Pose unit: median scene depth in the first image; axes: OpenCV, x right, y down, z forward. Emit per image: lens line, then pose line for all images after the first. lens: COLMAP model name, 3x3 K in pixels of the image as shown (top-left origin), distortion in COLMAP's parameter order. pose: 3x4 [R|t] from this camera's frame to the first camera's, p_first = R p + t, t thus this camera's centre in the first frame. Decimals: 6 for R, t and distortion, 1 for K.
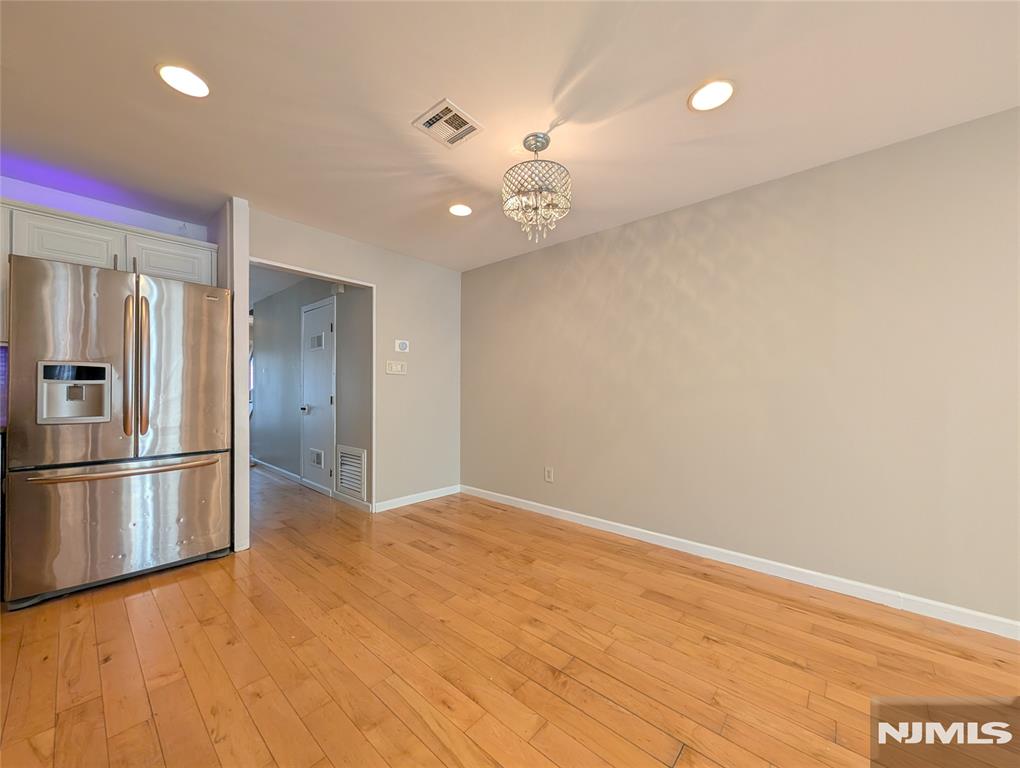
lens RADIAL K [[392.7, 0, 509.5], [0, 392.7, 387.9], [0, 0, 1]] dist [-0.000232, -0.000058]
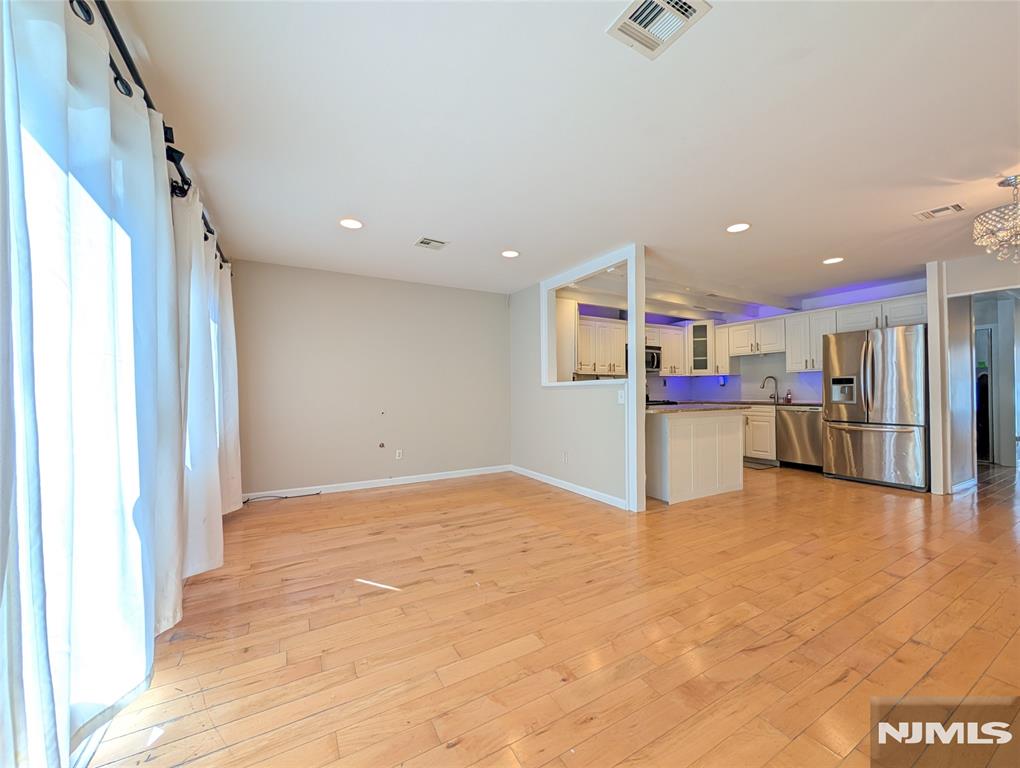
lens RADIAL K [[392.7, 0, 509.5], [0, 392.7, 387.9], [0, 0, 1]] dist [-0.000232, -0.000058]
pose [[-0.319971, -0.005358, -0.947412, 1.570766], [0.012769, 0.999869, -0.009967, -0.001353], [0.947341, -0.015287, -0.319860, -0.081373]]
